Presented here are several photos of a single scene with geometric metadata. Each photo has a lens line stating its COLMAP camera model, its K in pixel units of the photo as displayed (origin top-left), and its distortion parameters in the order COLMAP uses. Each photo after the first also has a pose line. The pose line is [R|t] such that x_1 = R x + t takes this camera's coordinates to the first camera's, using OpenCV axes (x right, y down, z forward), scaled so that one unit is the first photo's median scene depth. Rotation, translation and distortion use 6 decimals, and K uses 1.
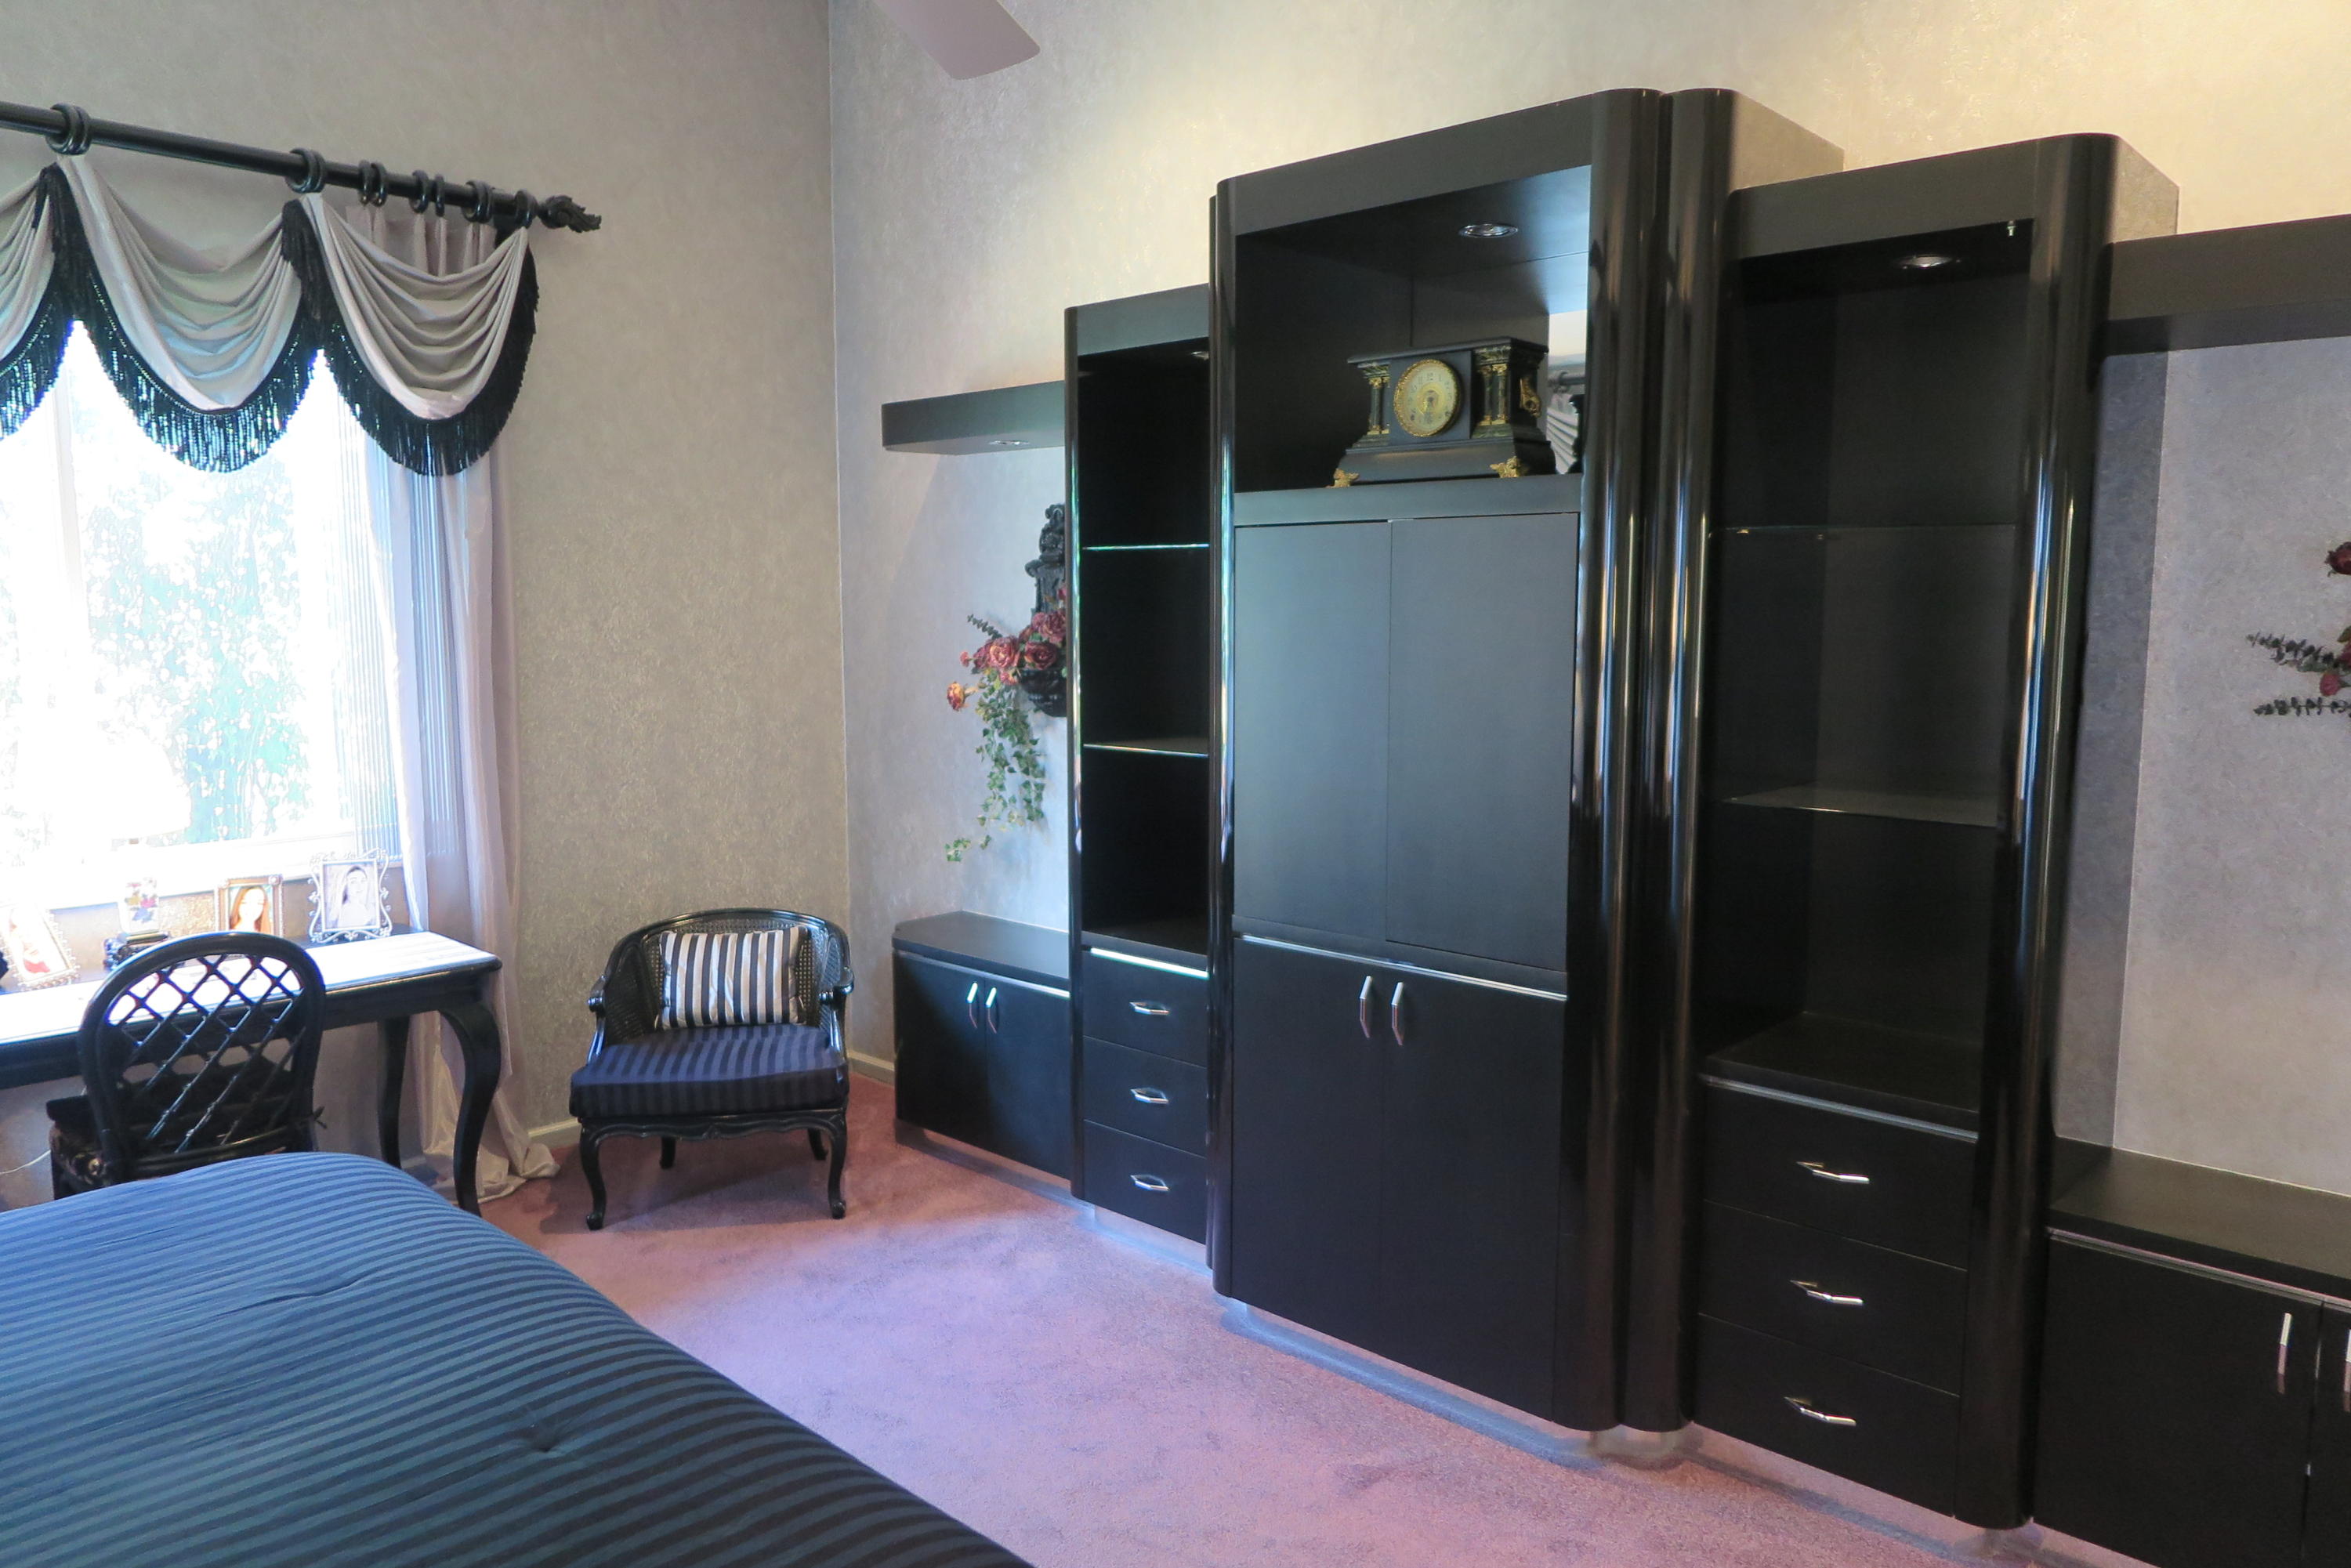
lens RADIAL K [[1627.8, 0, 1175.6], [0, 1627.8, 776.3], [0, 0, 1]] dist [0.000120, 0.004901]
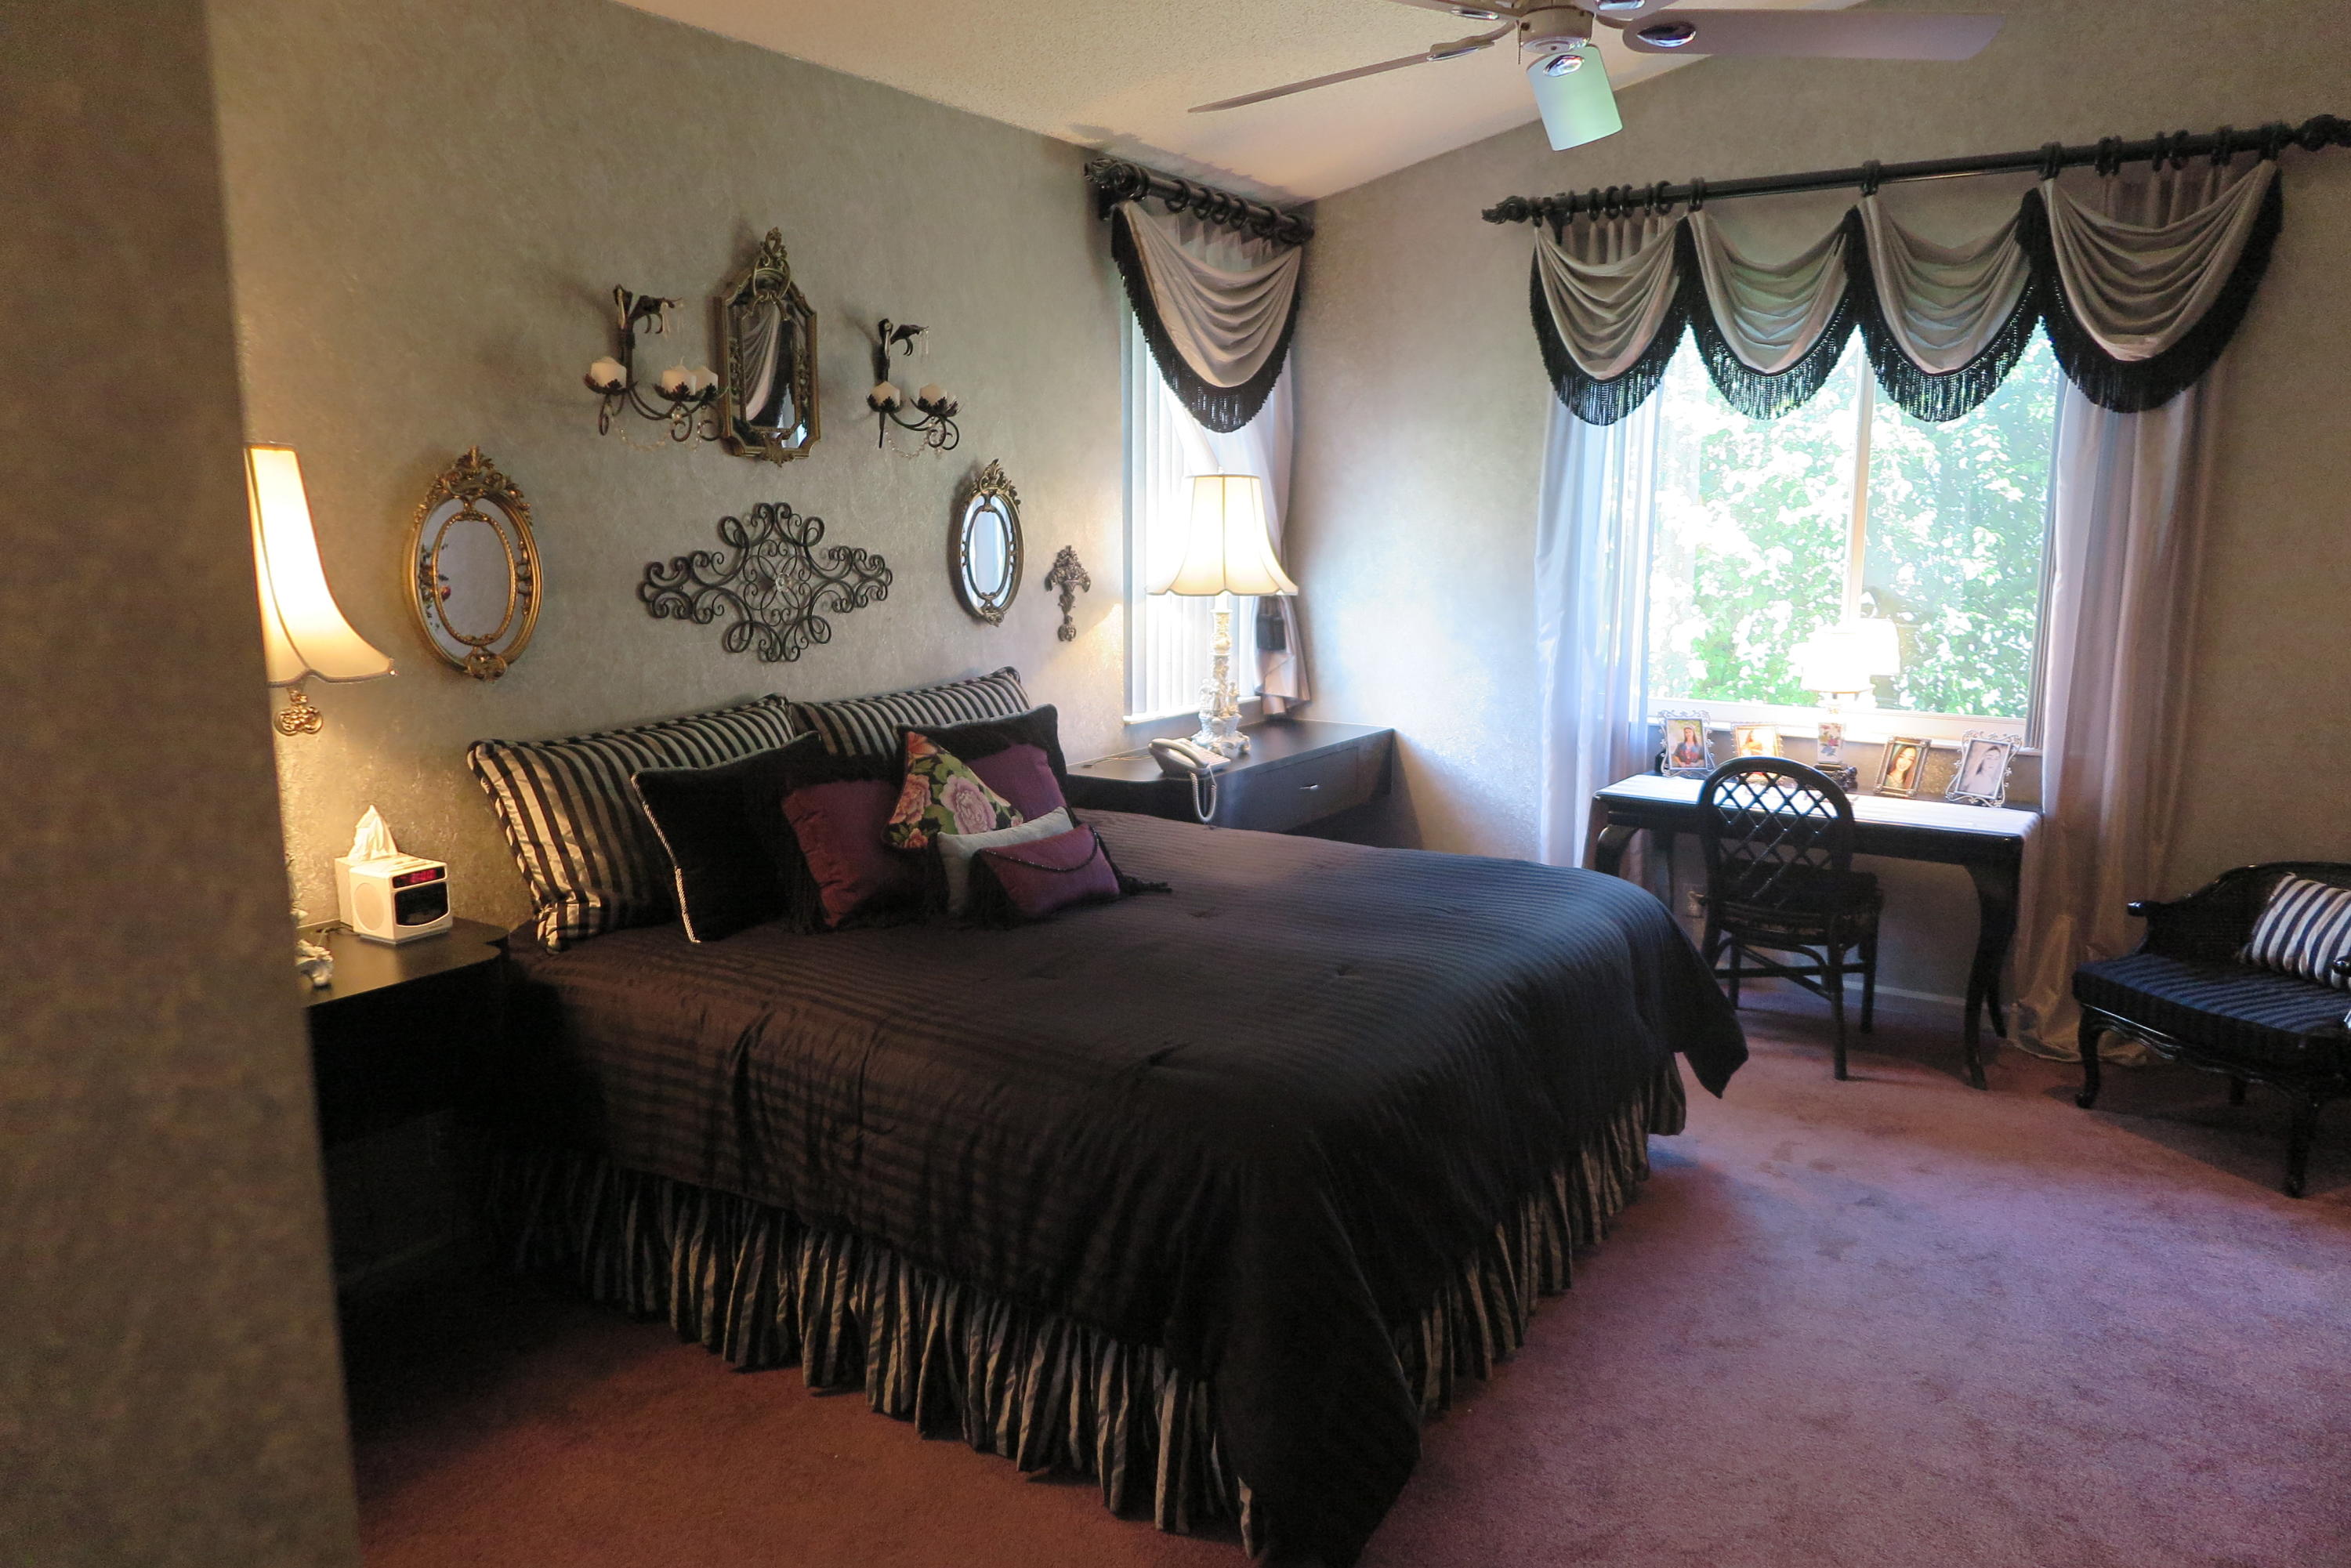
lens RADIAL K [[1627.8, 0, 1178.5], [0, 1627.8, 784.3], [0, 0, 1]] dist [0.000120, 0.004901]
pose [[0.181900, 0.174106, -0.967781, 0.591382], [-0.117996, 0.980953, 0.154298, -0.033467], [0.976212, 0.086127, 0.198979, 0.183079]]
